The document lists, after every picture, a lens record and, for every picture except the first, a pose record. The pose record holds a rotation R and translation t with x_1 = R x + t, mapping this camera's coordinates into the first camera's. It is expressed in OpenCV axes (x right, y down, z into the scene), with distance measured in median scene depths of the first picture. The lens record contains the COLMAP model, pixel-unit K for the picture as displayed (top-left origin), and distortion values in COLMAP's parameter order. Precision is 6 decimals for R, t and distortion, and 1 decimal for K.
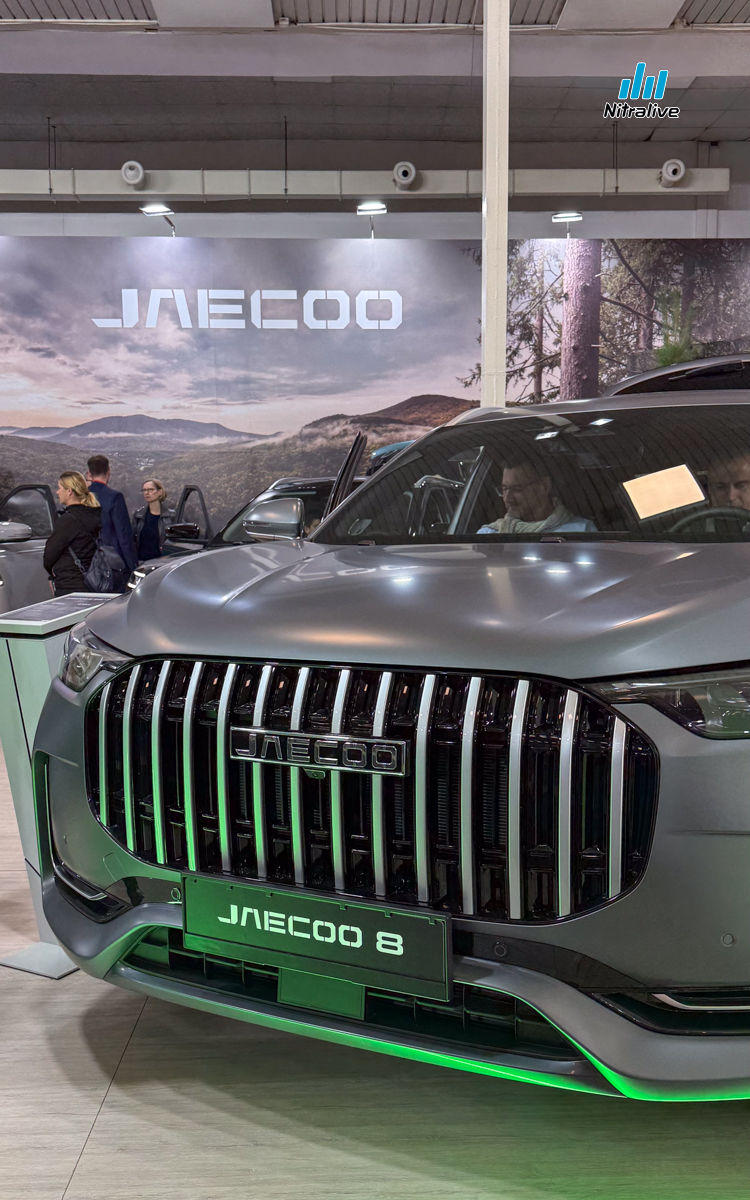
lens RADIAL K [[1010.6, 0, 375.0], [0, 1010.6, 600.0], [0, 0, 1]] dist [0.123272, -0.007041]
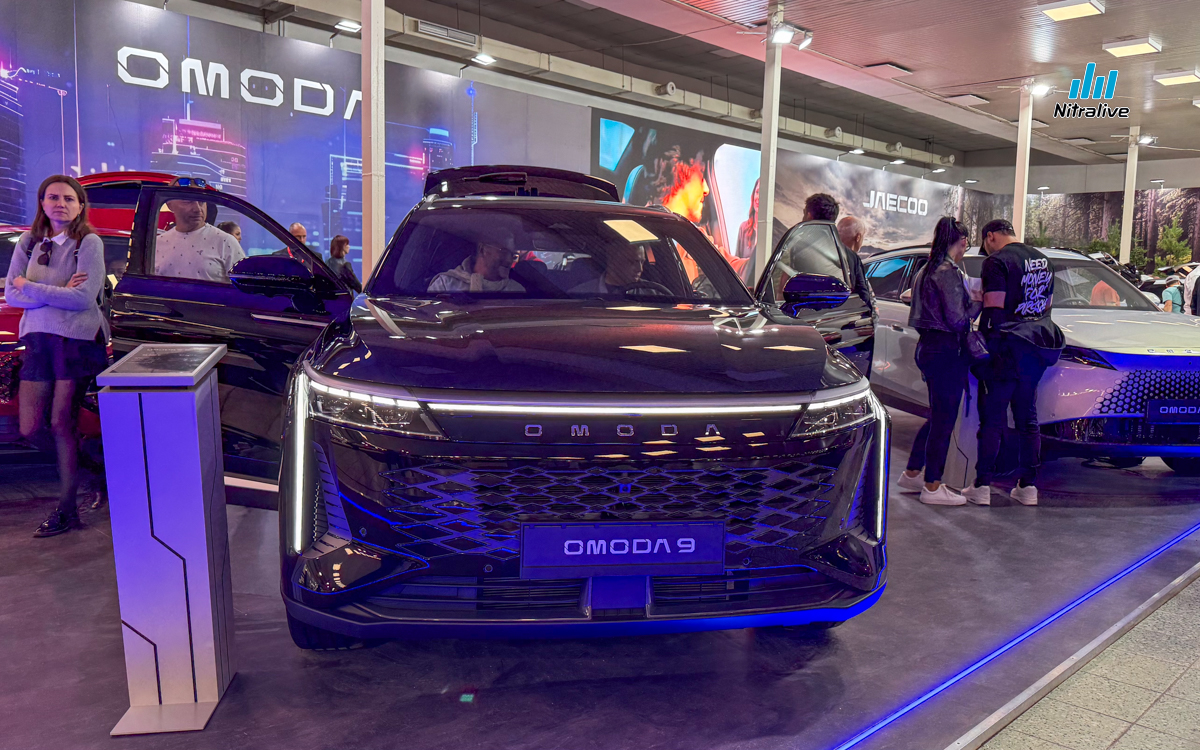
lens RADIAL K [[948.8, 0, 600.0], [0, 948.8, 375.0], [0, 0, 1]] dist [0.119273, 0.001383]
pose [[0.706716, -0.036622, 0.706549, -2.155454], [0.029873, 0.999313, 0.021917, 0.038054], [-0.706867, 0.005618, 0.707325, -0.069156]]
